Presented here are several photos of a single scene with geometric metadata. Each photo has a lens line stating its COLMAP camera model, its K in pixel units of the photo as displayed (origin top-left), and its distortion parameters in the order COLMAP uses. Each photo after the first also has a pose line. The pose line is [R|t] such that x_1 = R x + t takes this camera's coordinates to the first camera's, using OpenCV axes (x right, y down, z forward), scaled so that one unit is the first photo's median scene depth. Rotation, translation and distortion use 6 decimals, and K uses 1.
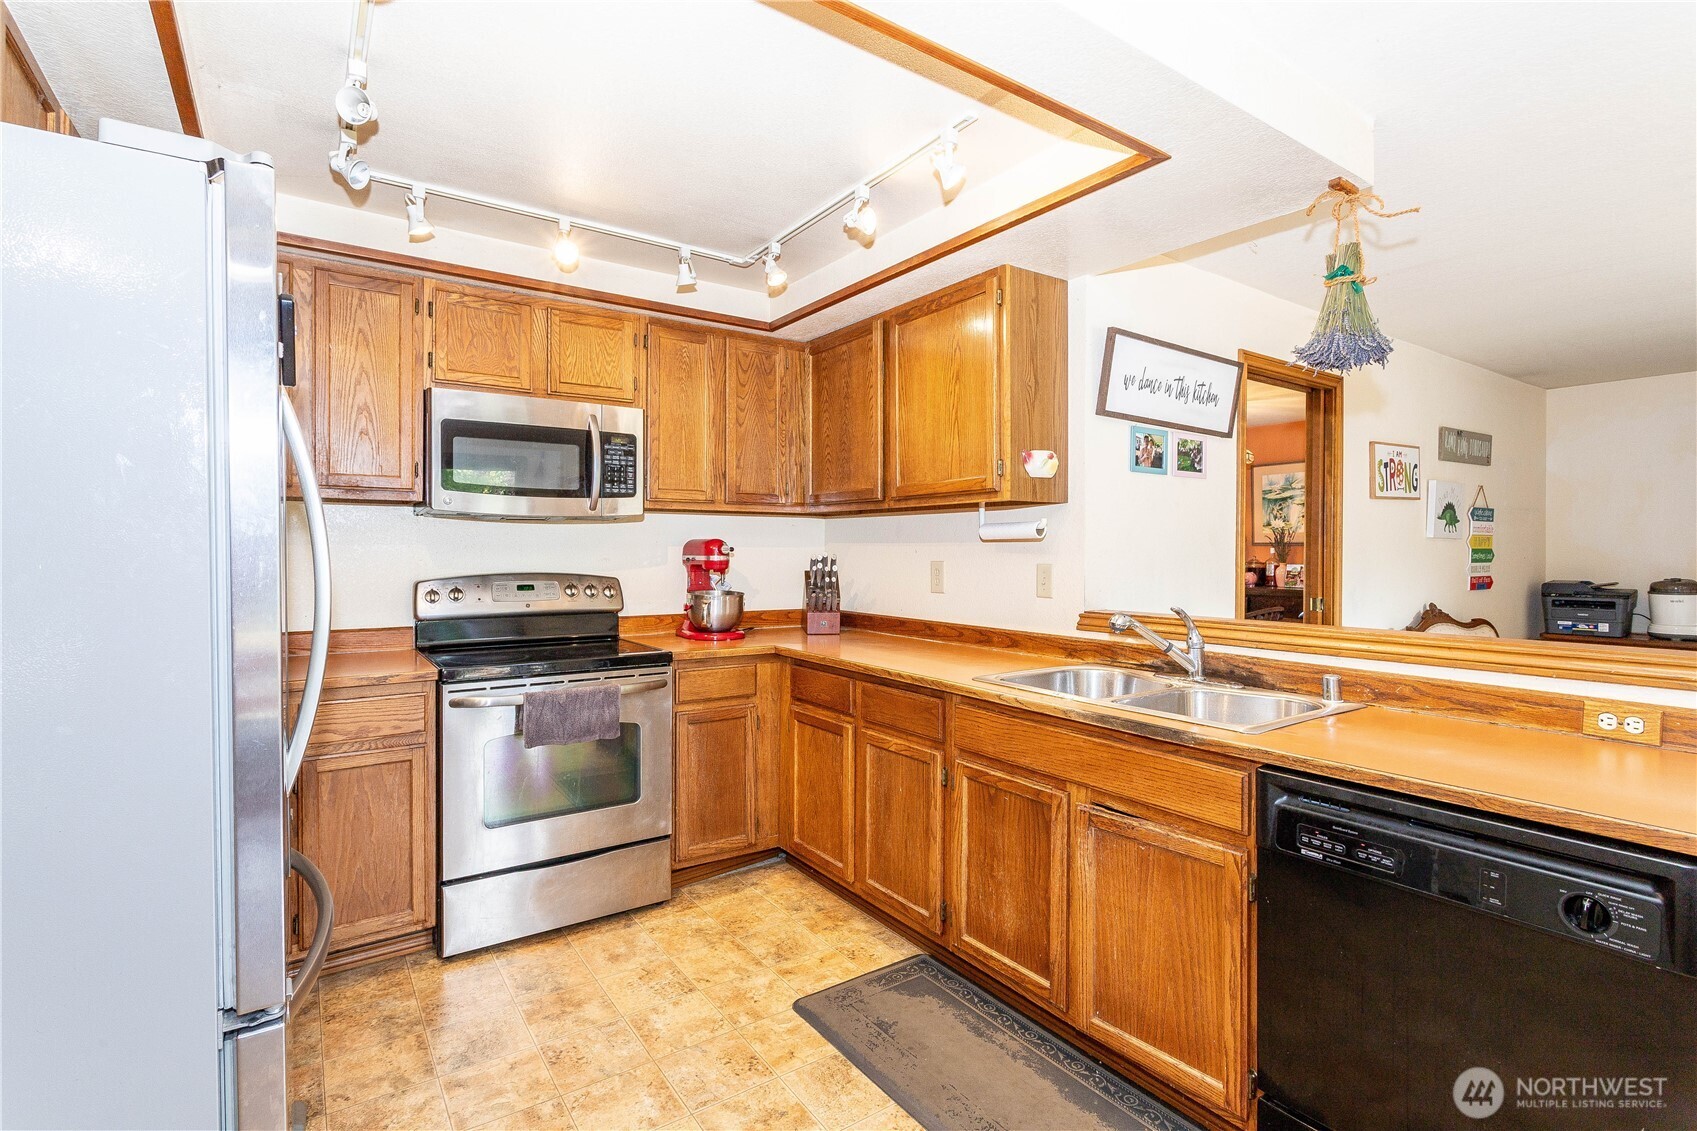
lens RADIAL K [[798.7, 0, 843.4], [0, 798.7, 549.7], [0, 0, 1]] dist [-0.004307, 0.002429]
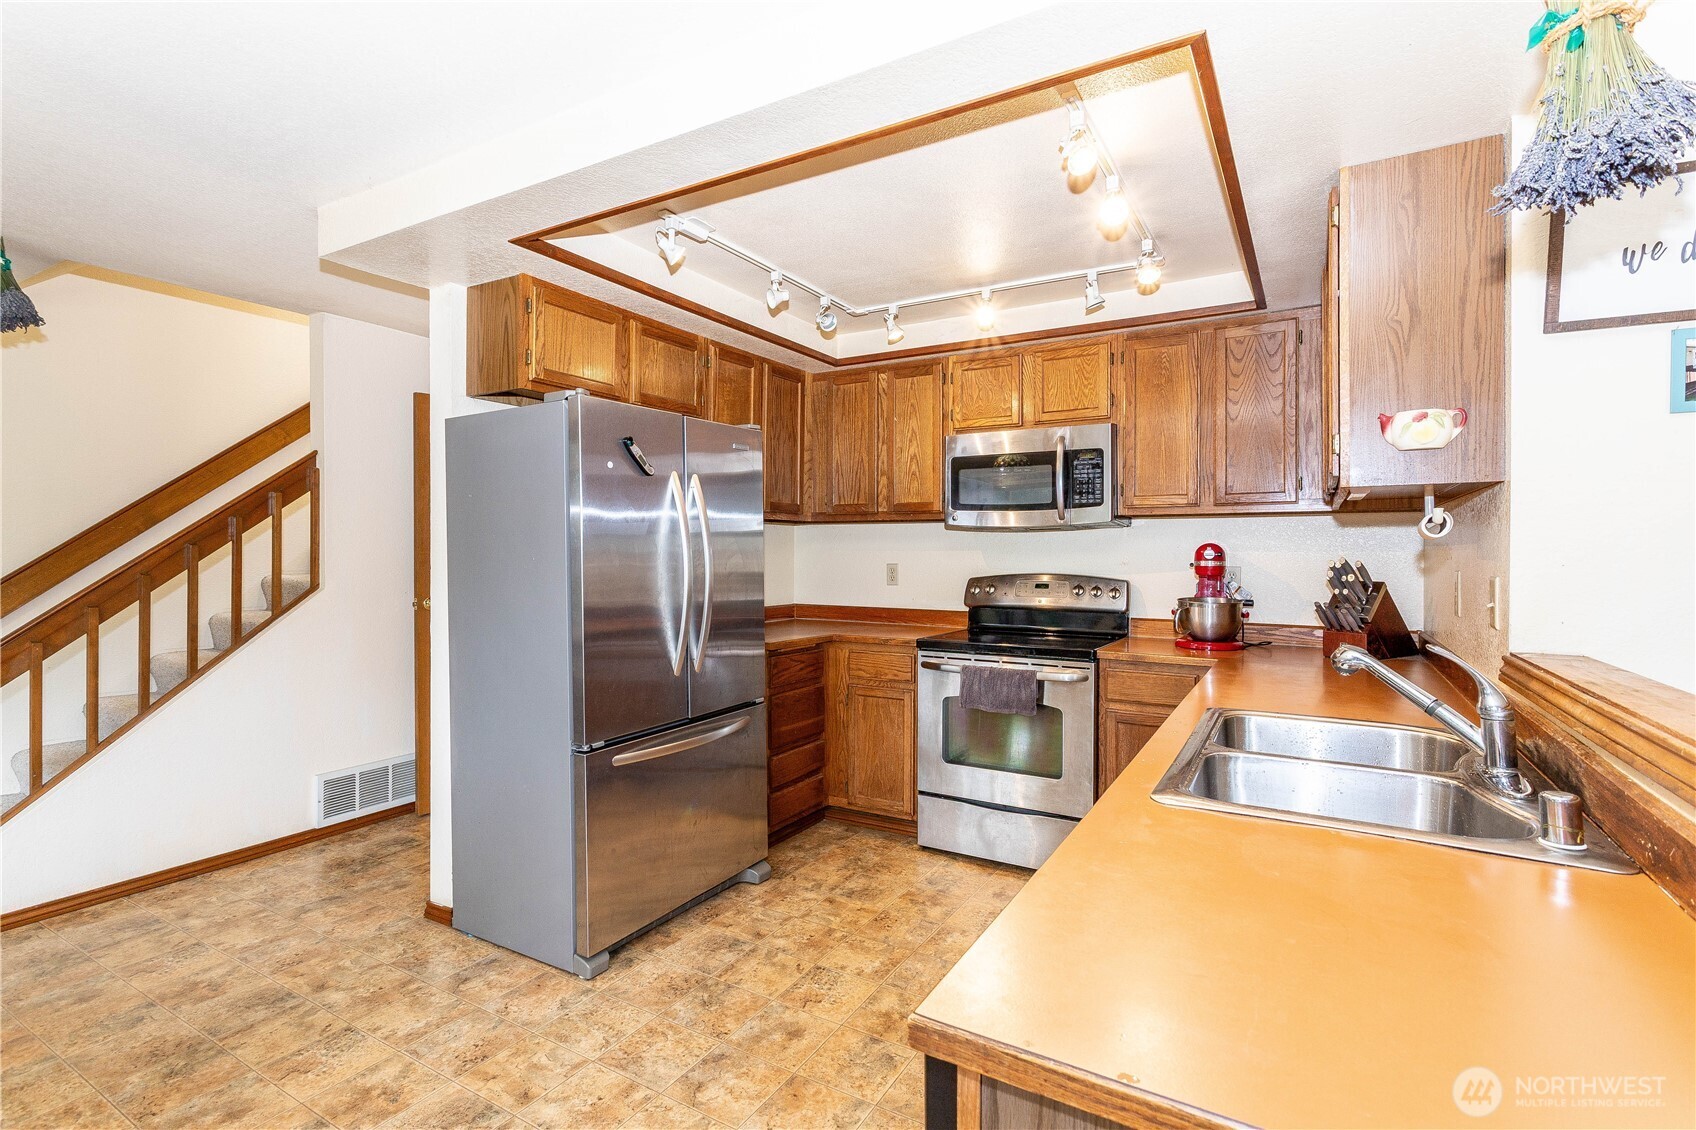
lens RADIAL K [[798.3, 0, 843.3], [0, 798.3, 550.5], [0, 0, 1]] dist [-0.004307, 0.002429]
pose [[0.420921, -0.004677, -0.907085, 0.582422], [-0.004554, 0.999963, -0.007269, 0.003967], [0.907086, 0.007191, 0.420884, 0.233529]]
